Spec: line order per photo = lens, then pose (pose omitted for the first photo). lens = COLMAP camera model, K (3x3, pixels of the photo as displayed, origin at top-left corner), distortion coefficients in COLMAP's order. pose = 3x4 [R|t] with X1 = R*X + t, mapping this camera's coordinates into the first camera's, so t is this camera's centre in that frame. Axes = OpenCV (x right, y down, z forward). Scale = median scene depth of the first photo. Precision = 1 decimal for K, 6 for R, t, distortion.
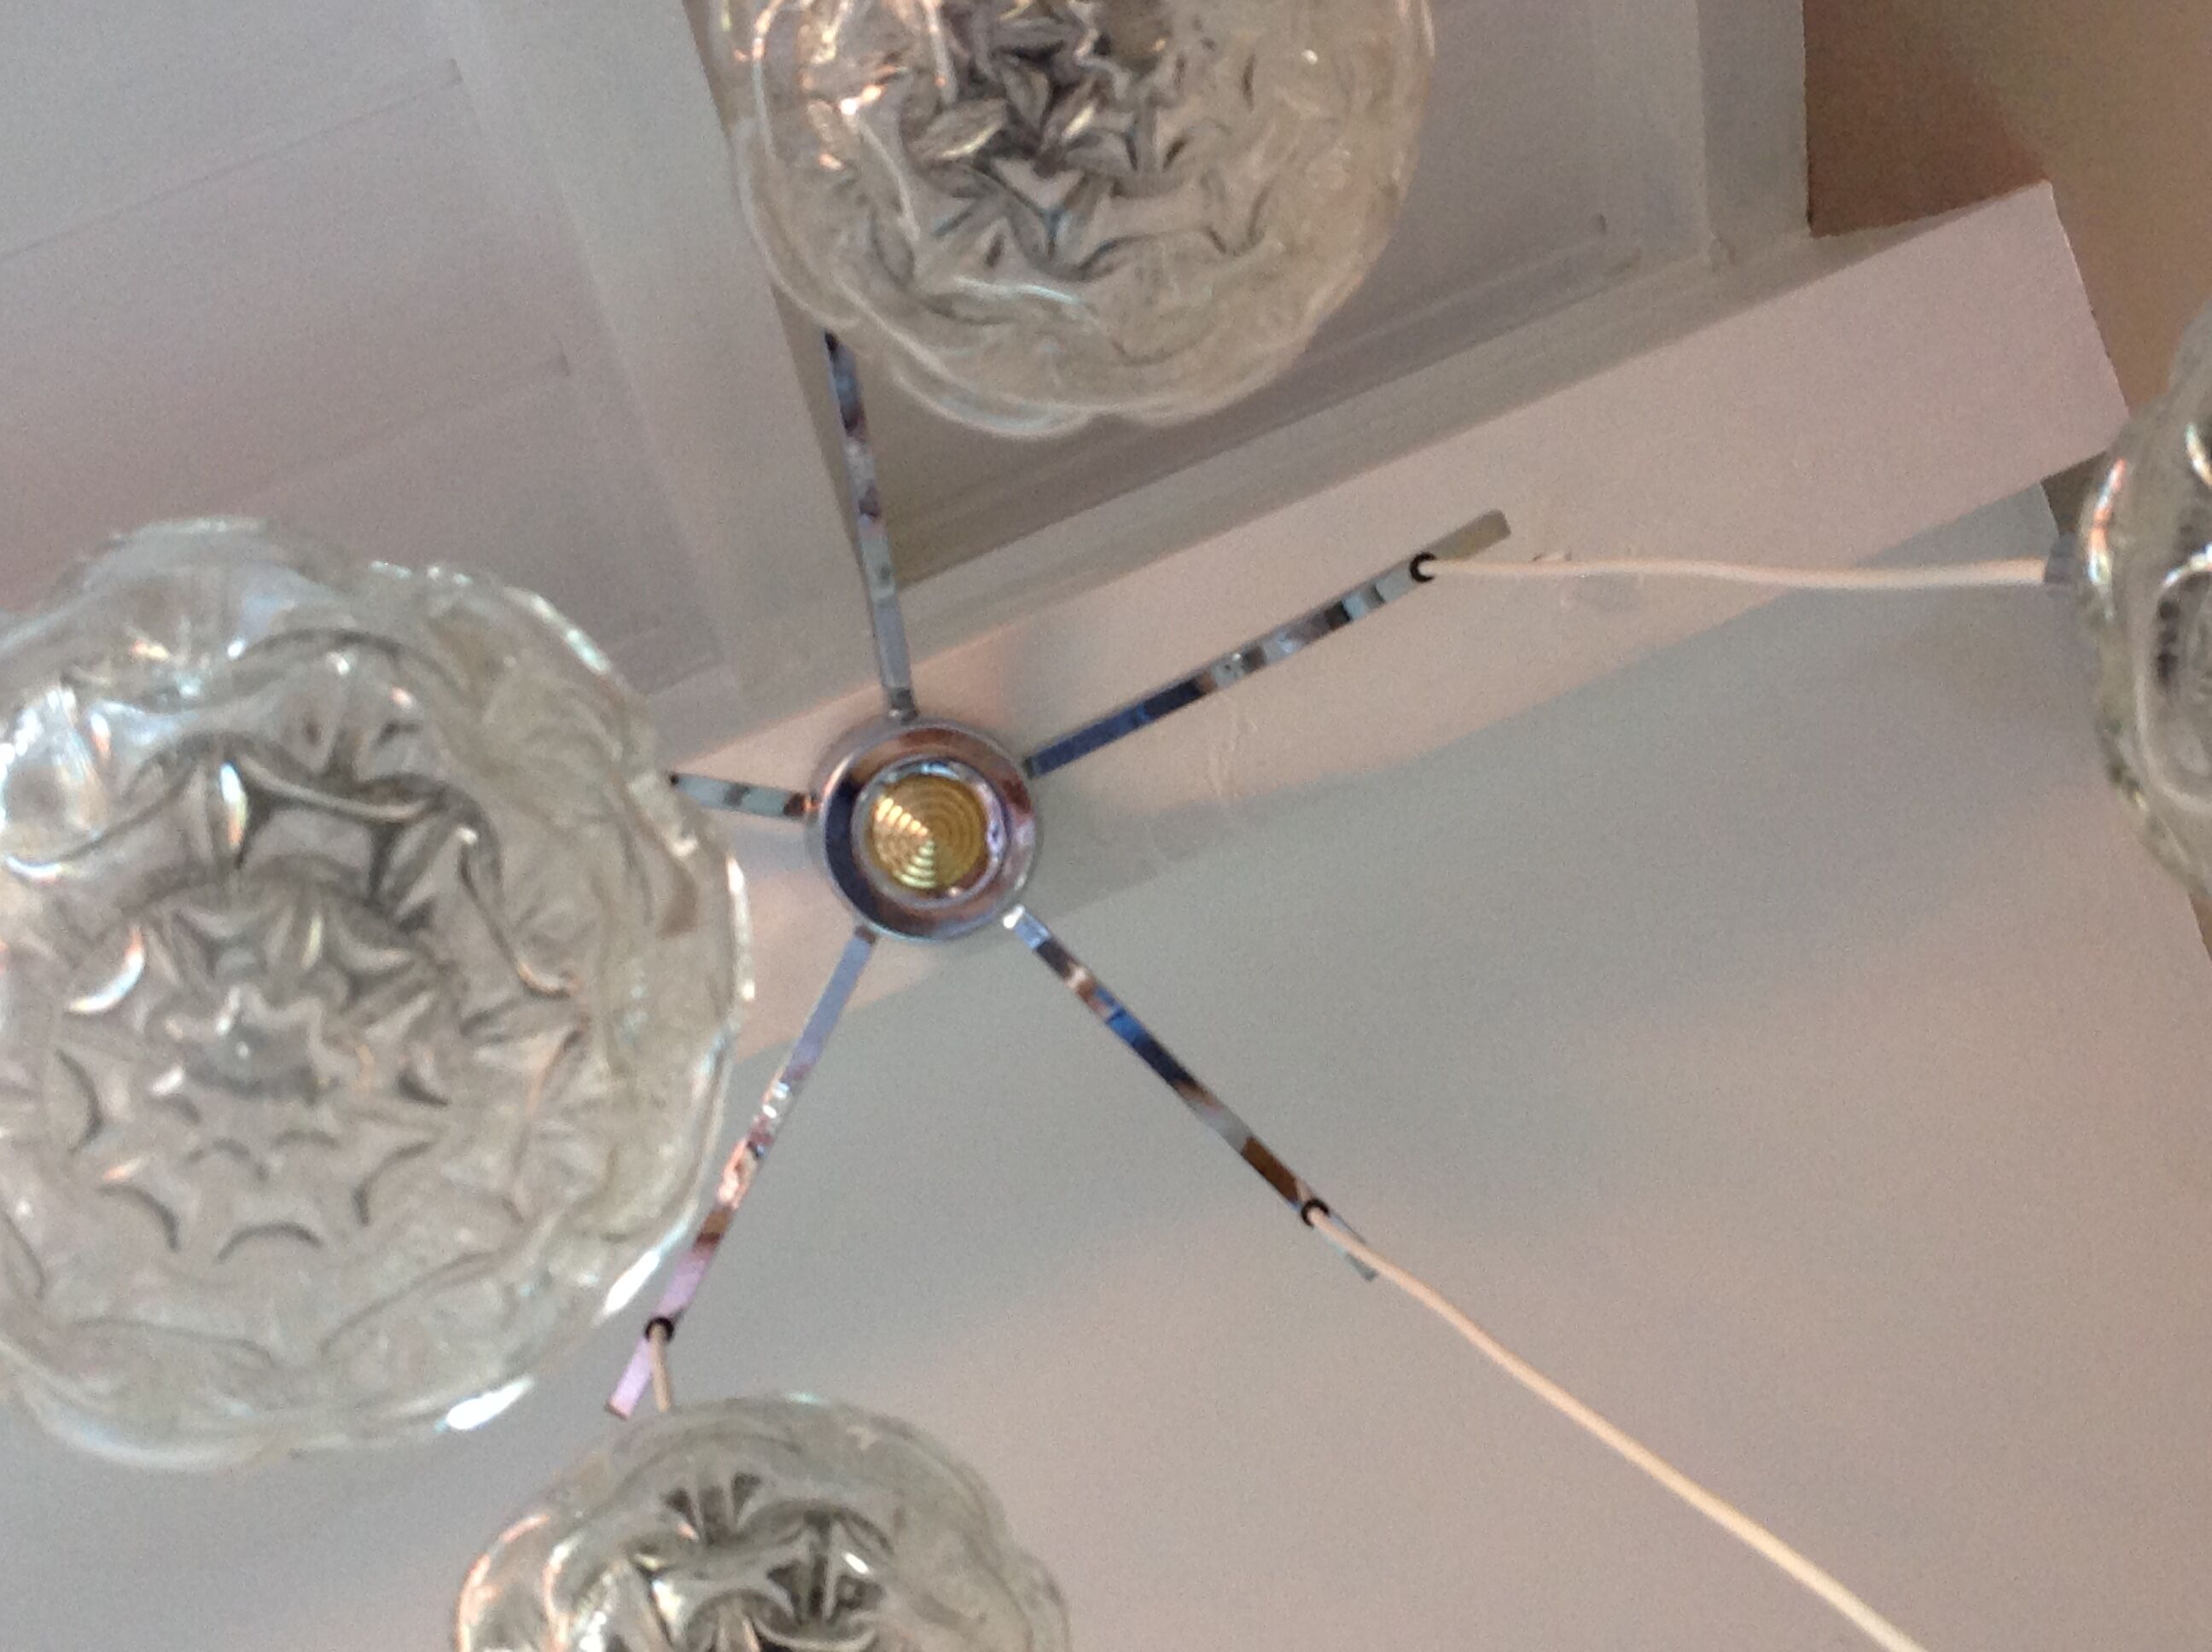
lens RADIAL K [[3433.7, 0, 1106.0], [0, 3433.7, 814.8], [0, 0, 1]] dist [0.147279, -0.011907]
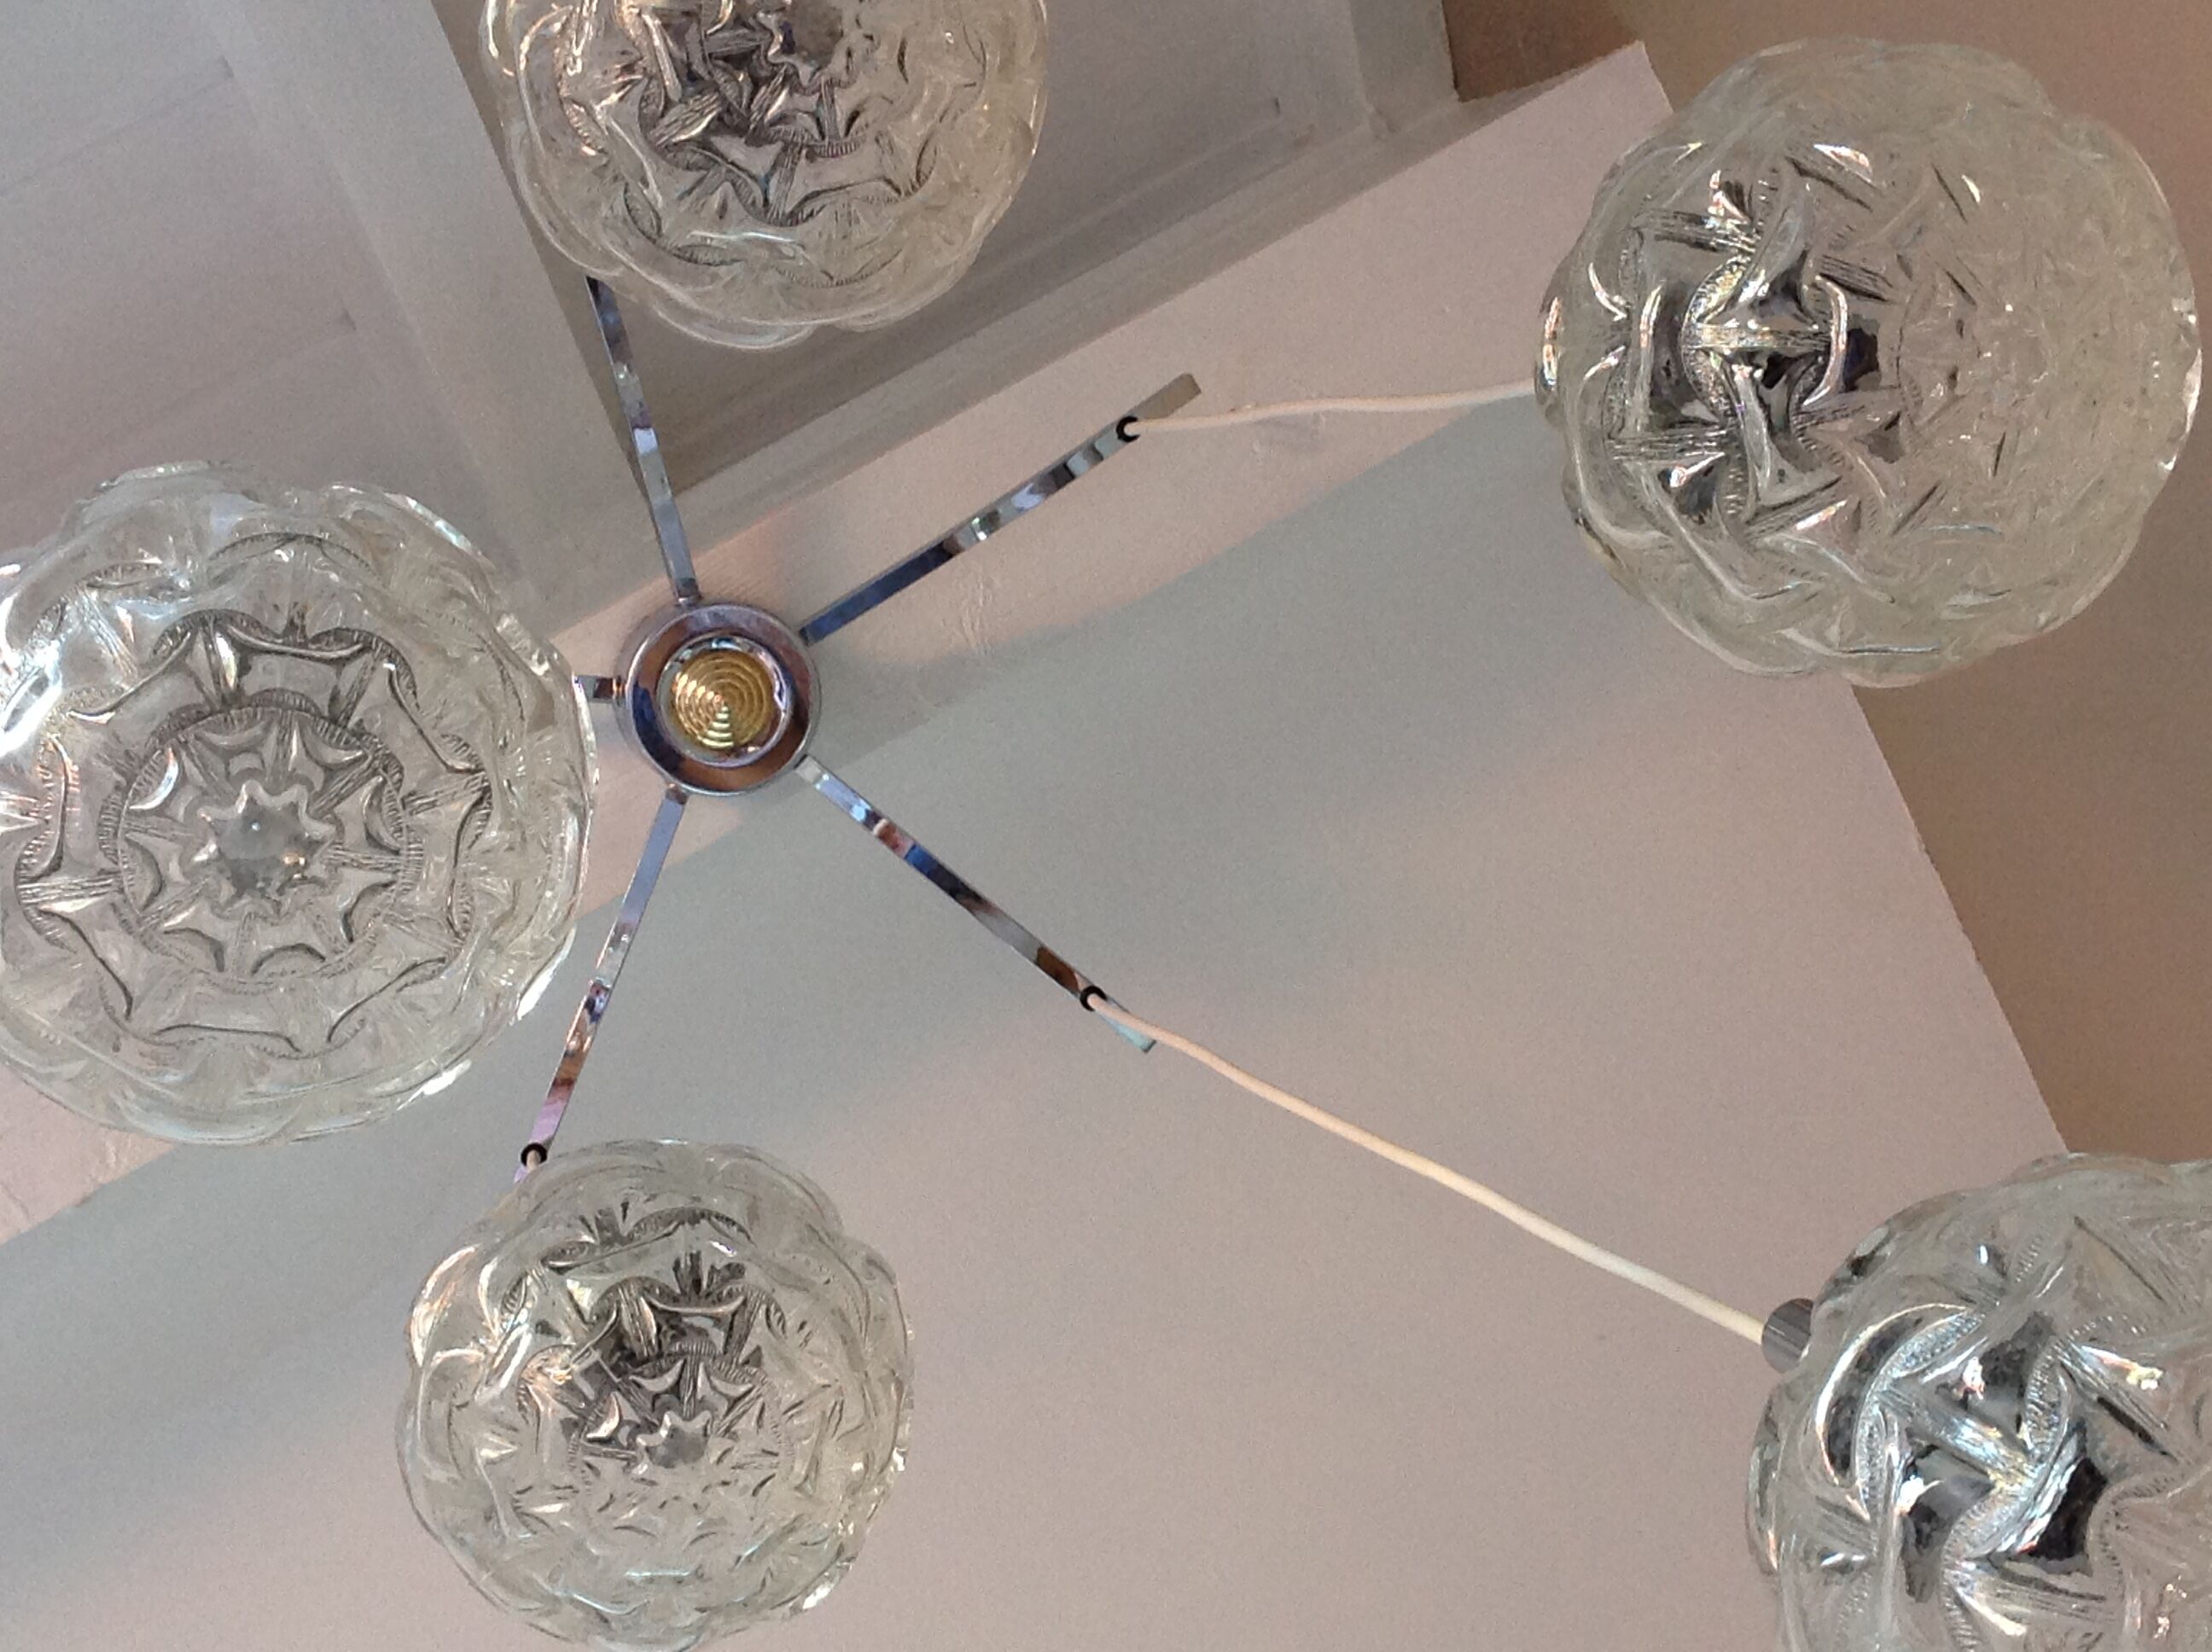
lens RADIAL K [[3868.5, 0, 1115.1], [0, 3868.5, 823.5], [0, 0, 1]] dist [0.162692, 0.135786]
pose [[0.993737, -0.101947, 0.045747, 0.023811], [0.101107, 0.994668, 0.020332, 0.052011], [-0.047576, -0.015579, 0.998746, -0.473213]]
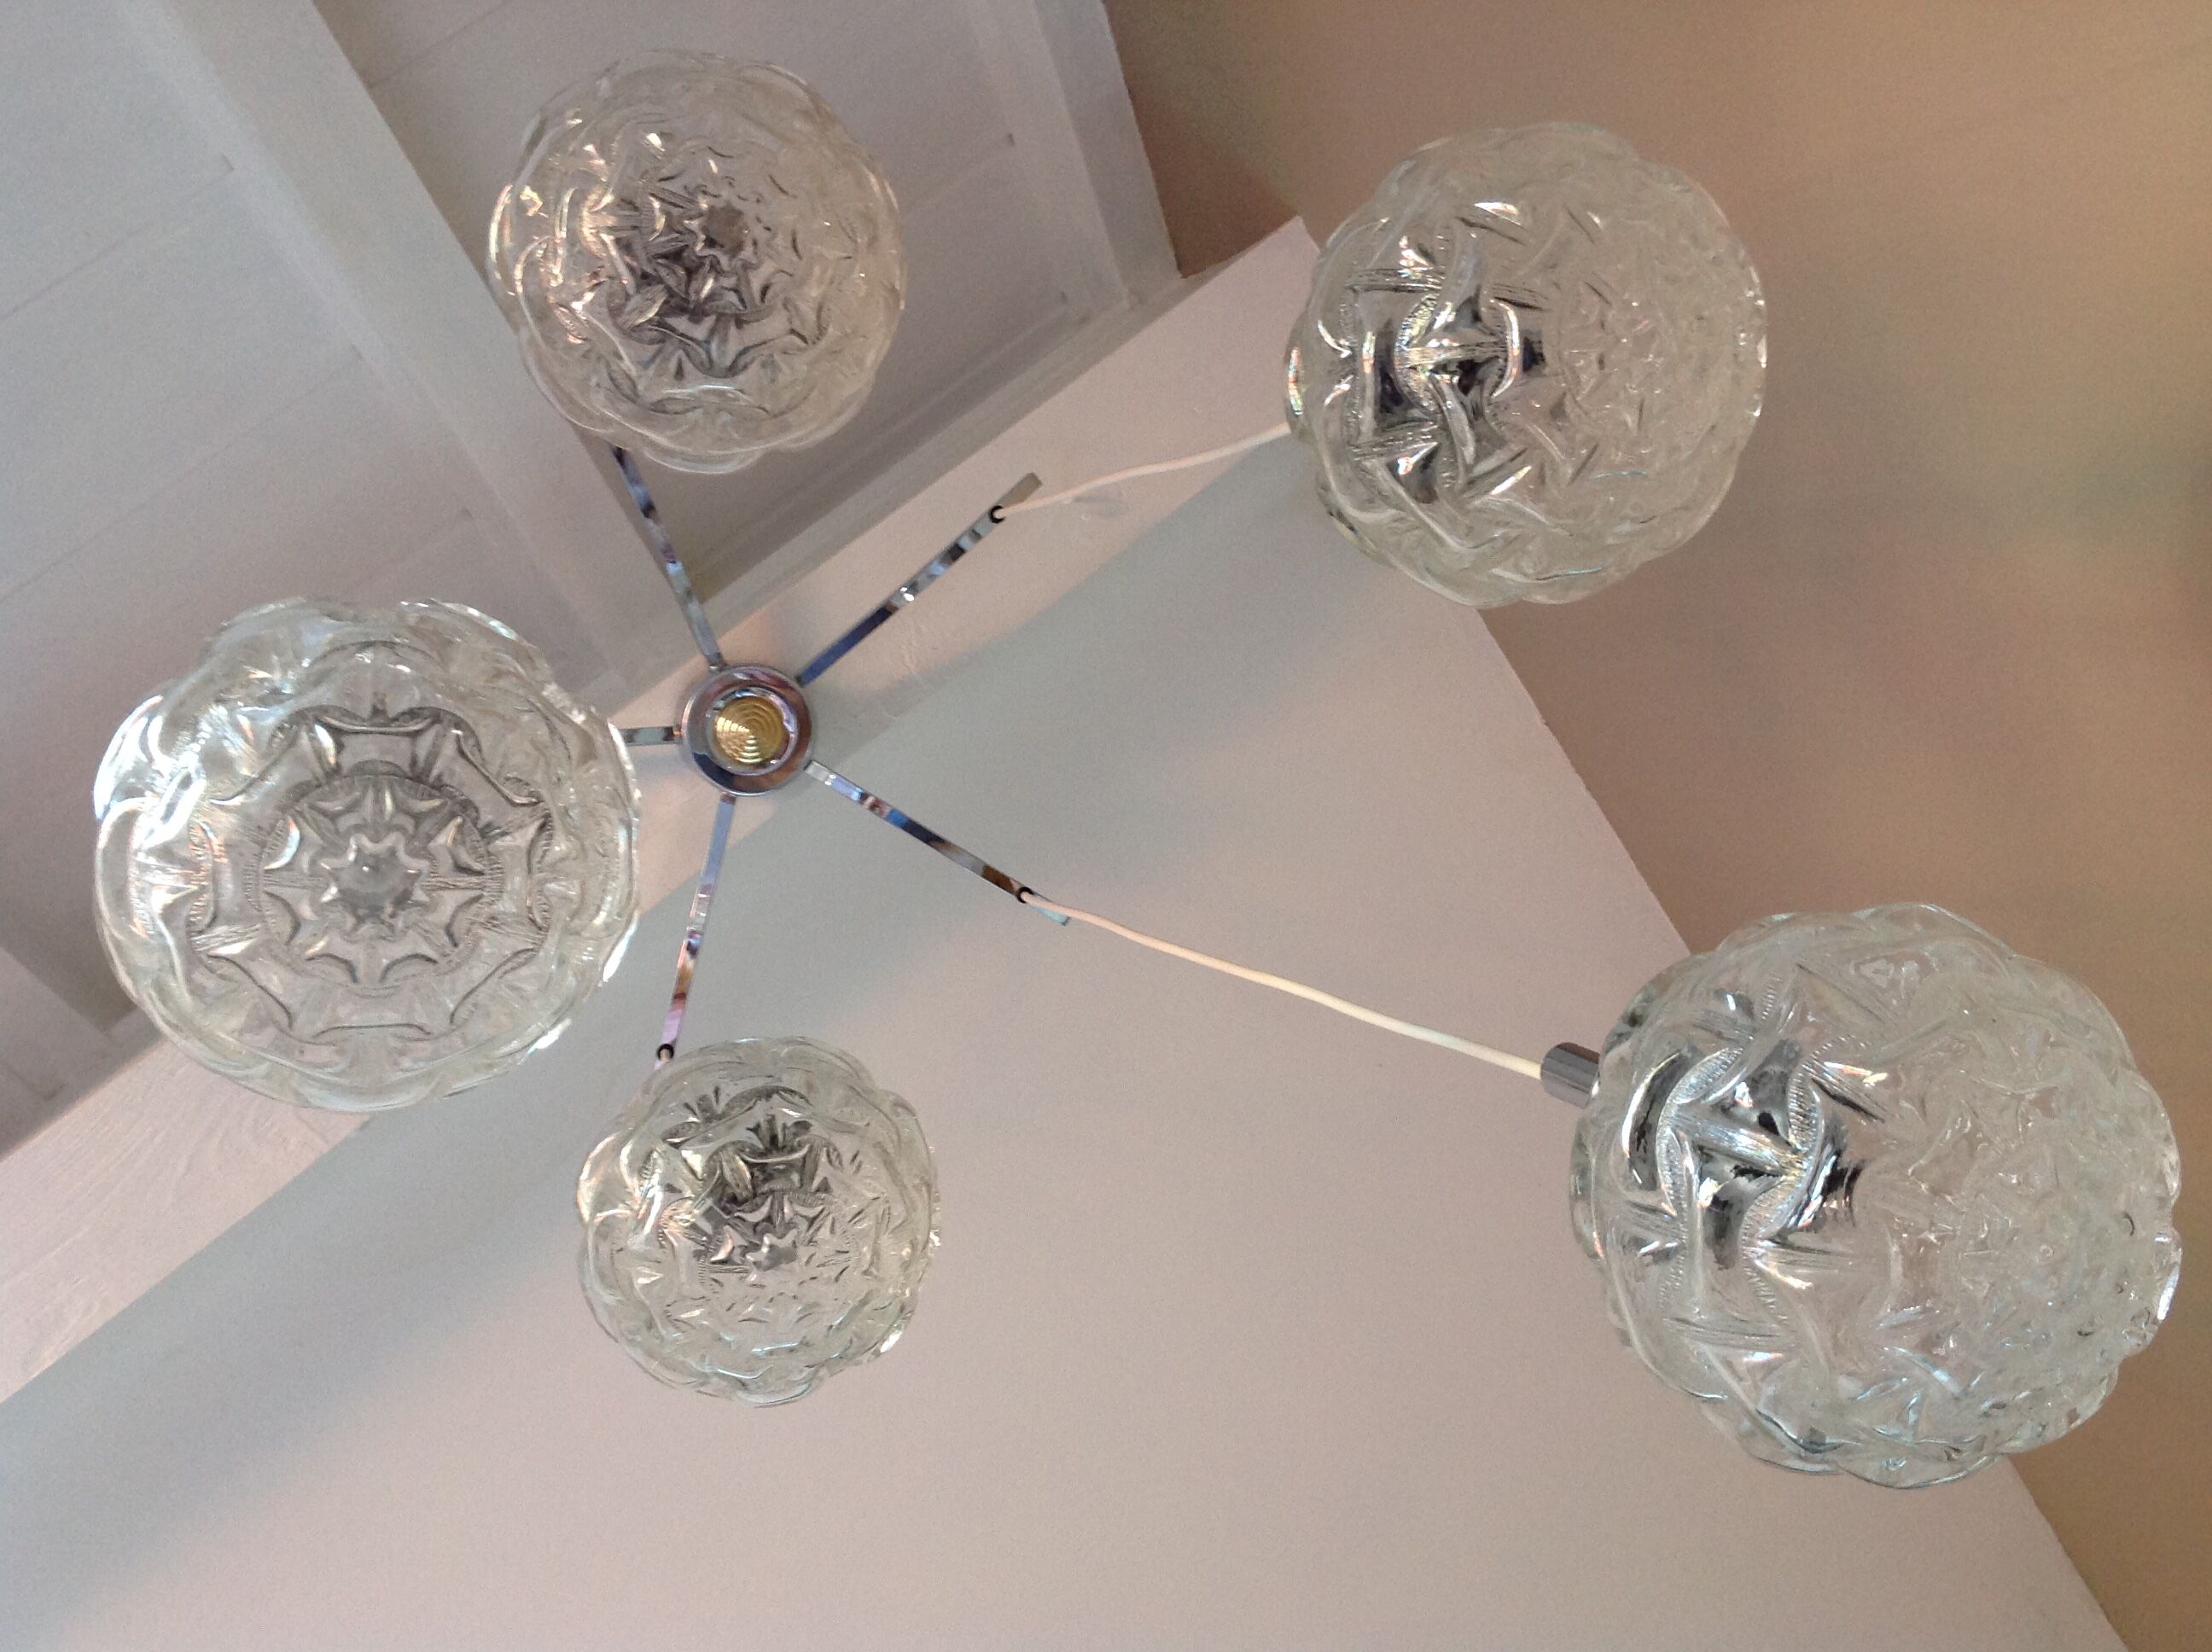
lens RADIAL K [[2193.0, 0, 1106.0], [0, 2193.0, 826.0], [0, 0, 1]] dist [0.188557, -0.412571]
pose [[0.968262, -0.237108, 0.079049, 0.034216], [0.233638, 0.971000, 0.050713, 0.058041], [-0.088781, -0.030635, 0.995580, -0.164920]]
